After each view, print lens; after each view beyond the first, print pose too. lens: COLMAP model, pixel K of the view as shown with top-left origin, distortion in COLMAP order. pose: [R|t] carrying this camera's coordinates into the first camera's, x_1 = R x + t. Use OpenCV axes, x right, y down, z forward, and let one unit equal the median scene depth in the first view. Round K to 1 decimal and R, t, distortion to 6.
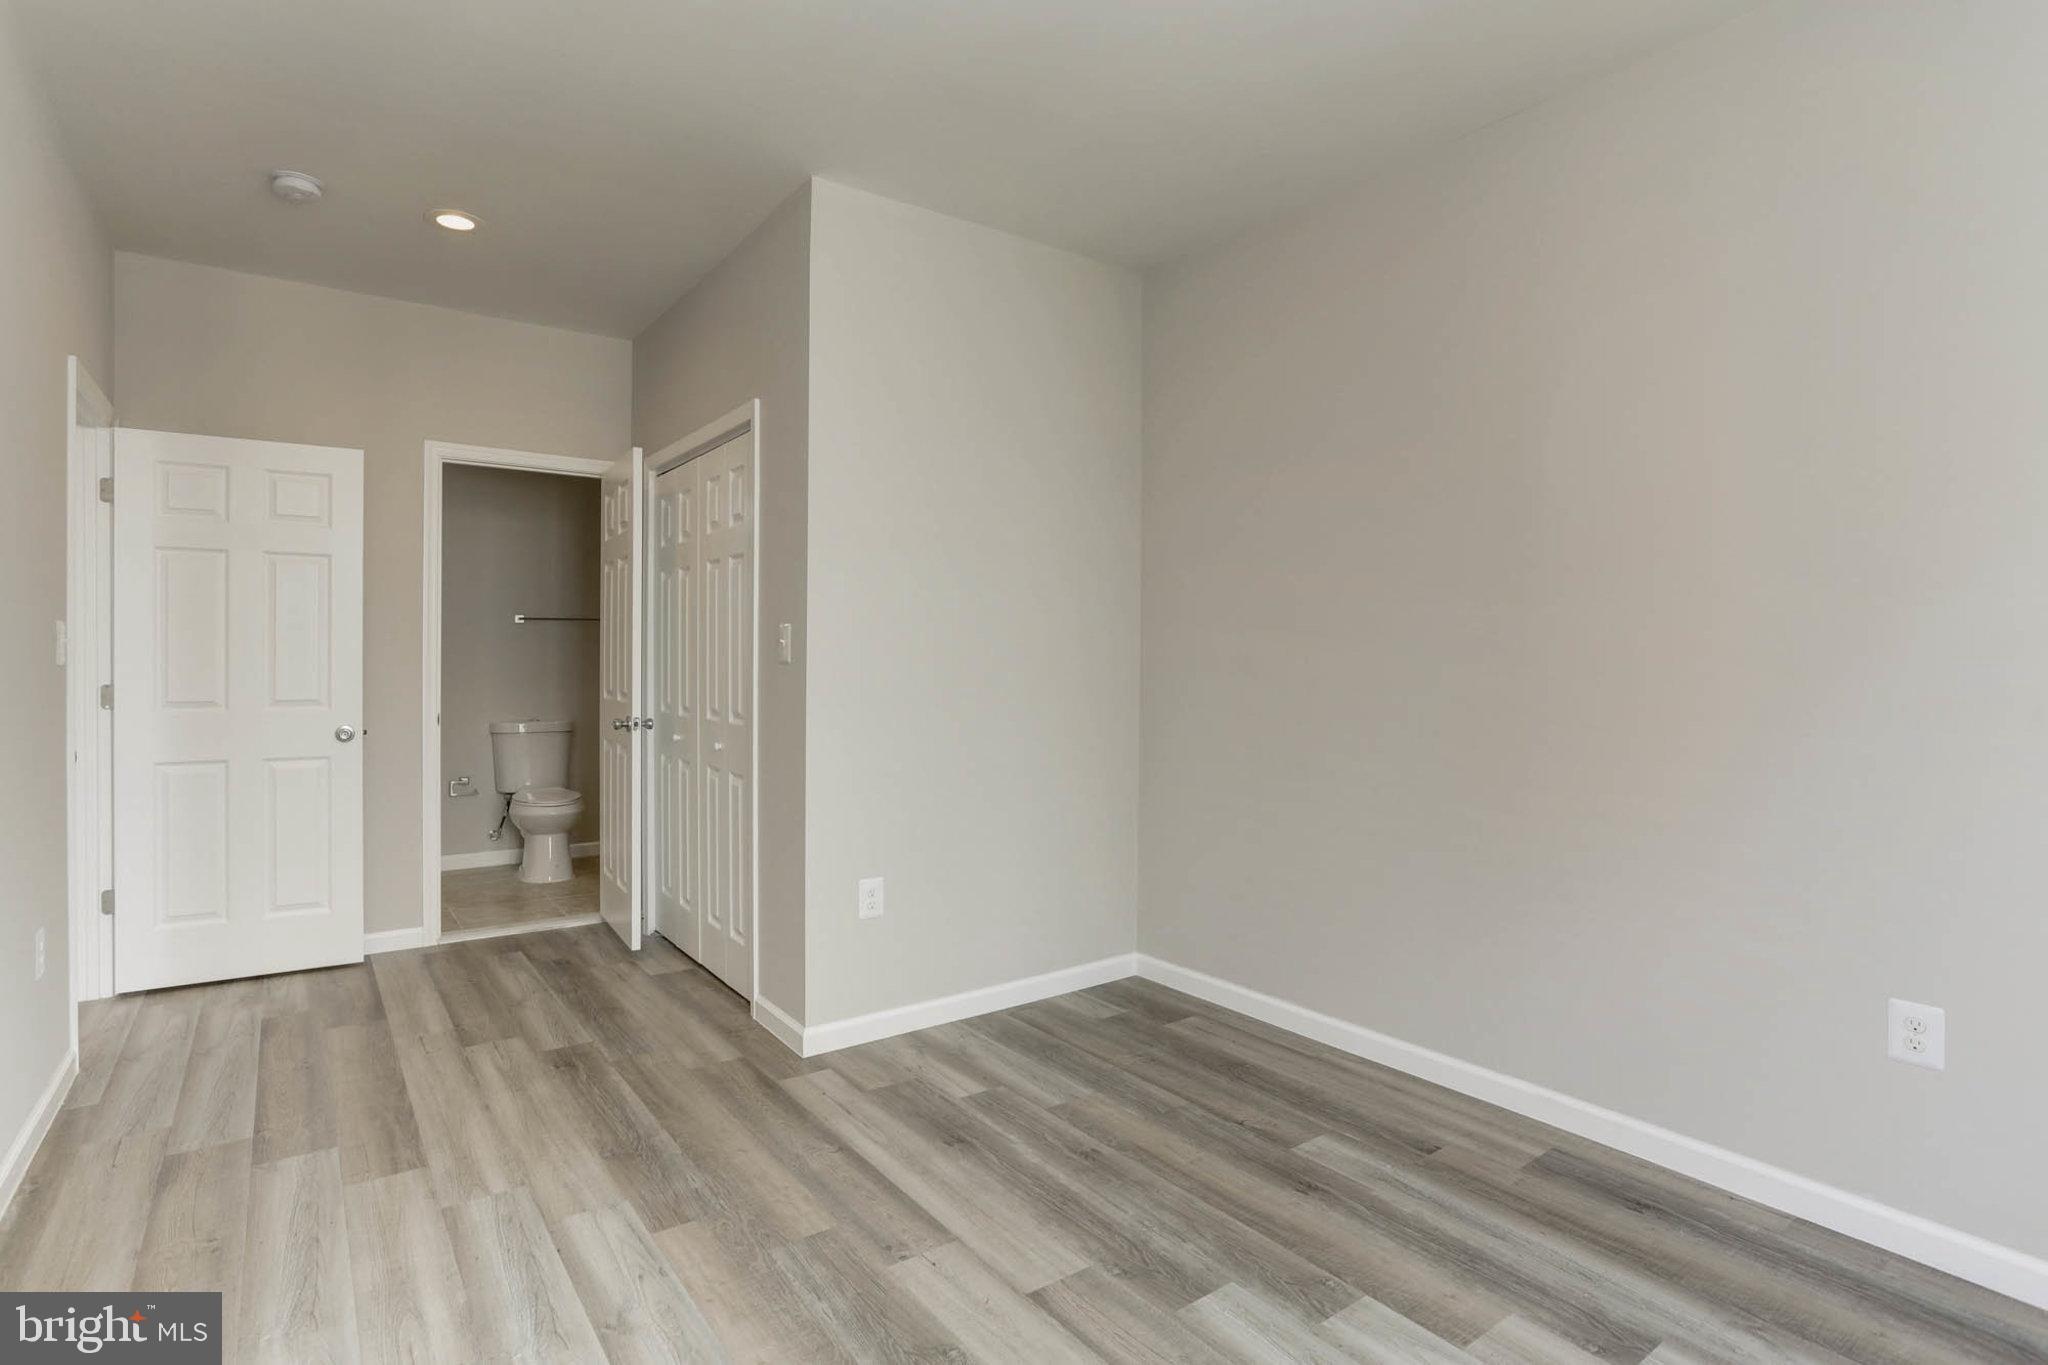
lens RADIAL K [[983.7, 0, 1108.8], [0, 983.7, 676.9], [0, 0, 1]] dist [-0.039618, 0.015085]
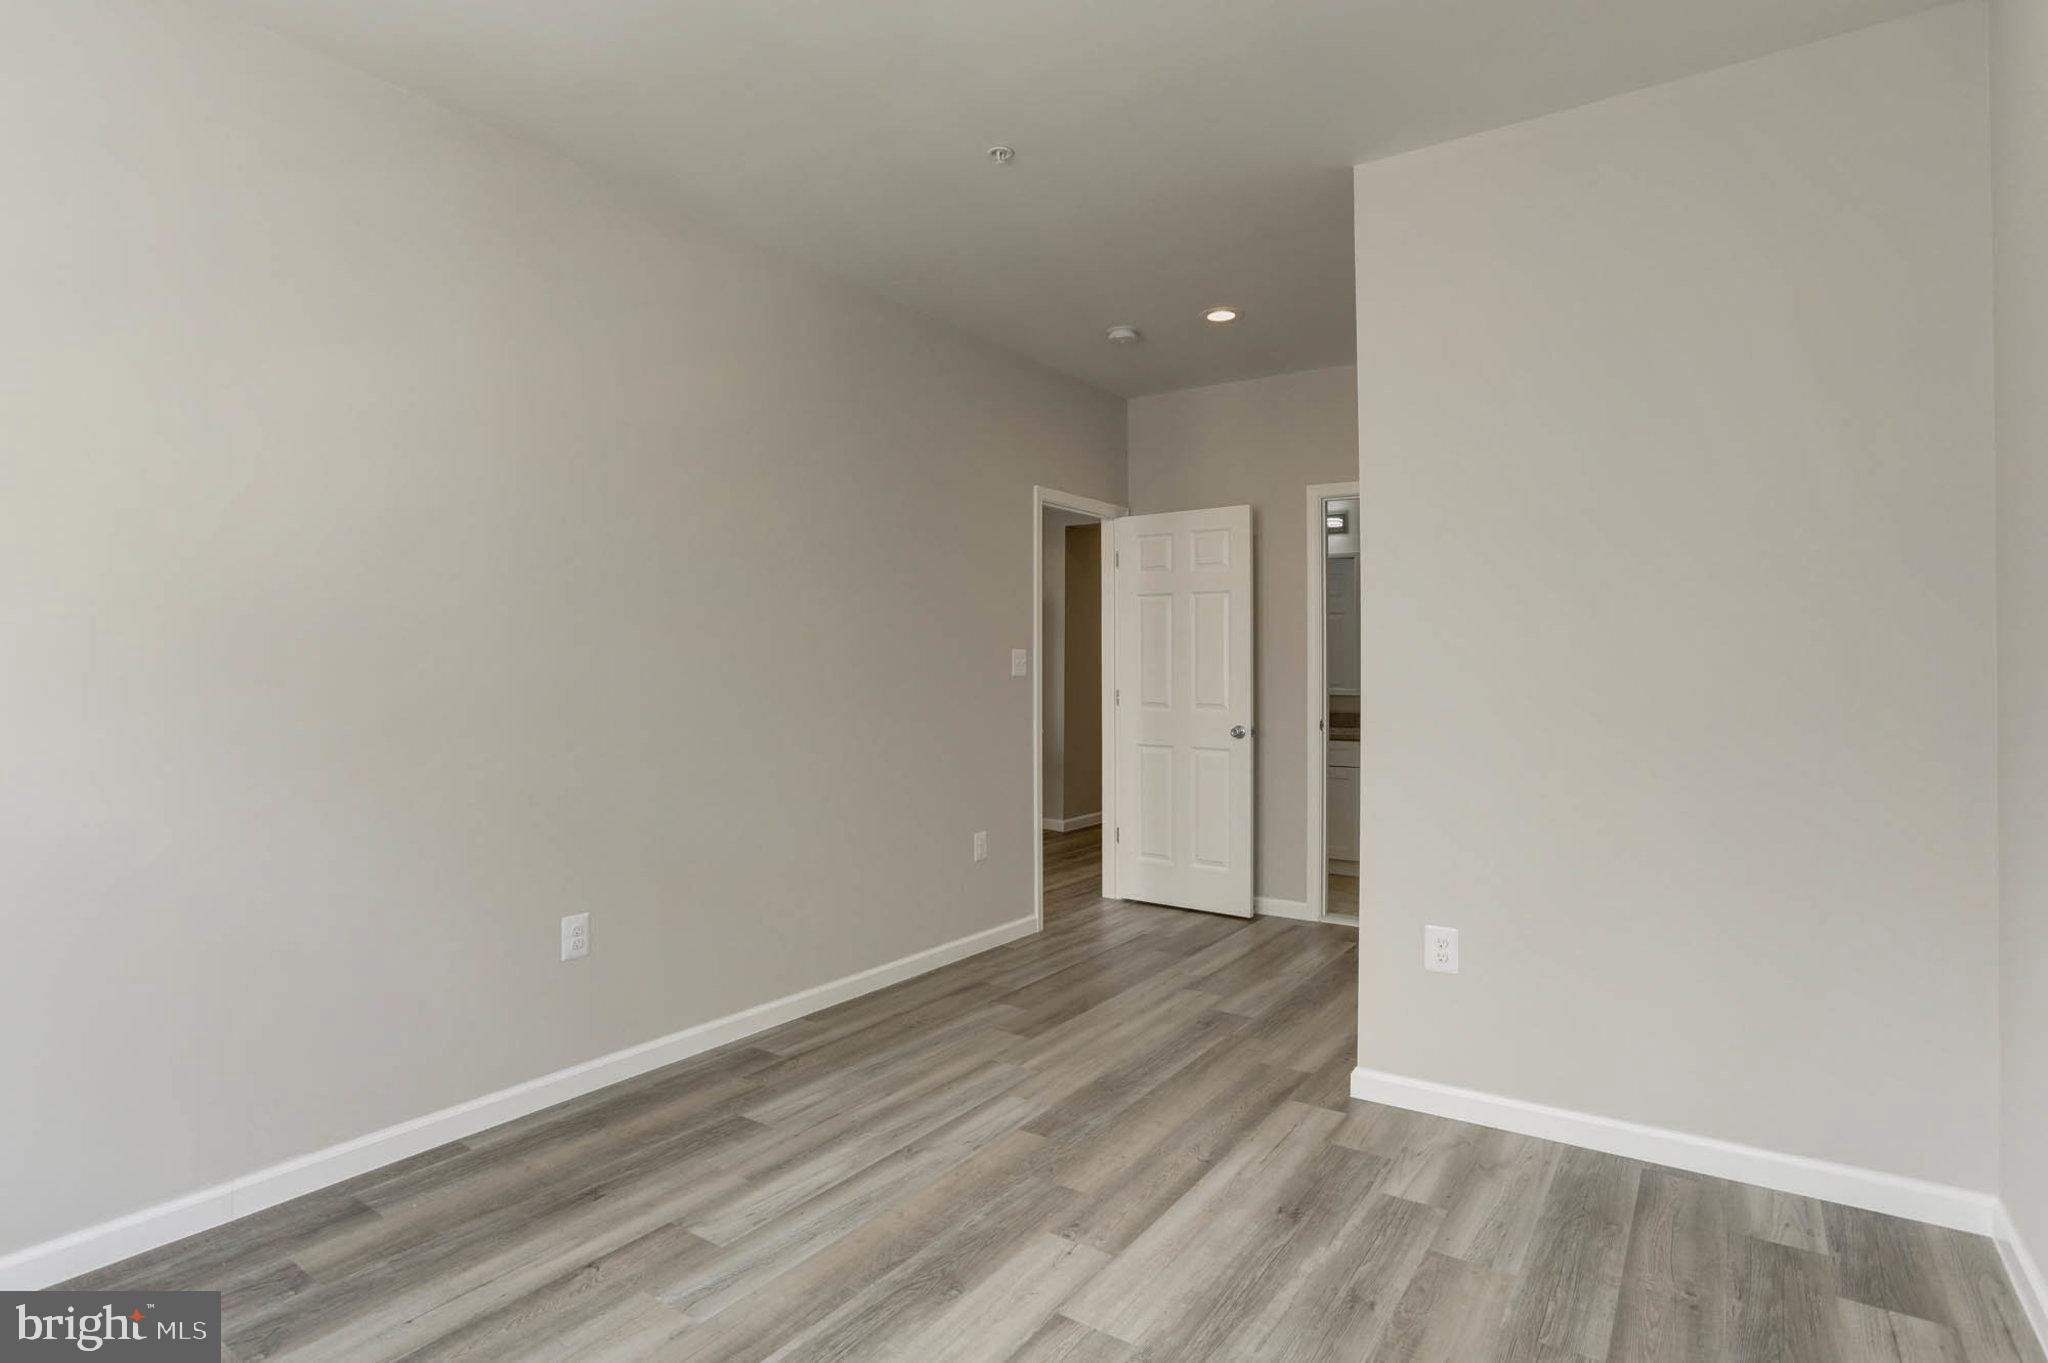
lens RADIAL K [[1082.0, 0, 1035.2], [0, 1082.0, 666.9], [0, 0, 1]] dist [-0.044021, 0.026896]
pose [[0.318110, -0.004322, -0.948044, 0.614569], [-0.017519, 0.999792, -0.010436, -0.009186], [0.947892, 0.019929, 0.317968, 0.399654]]
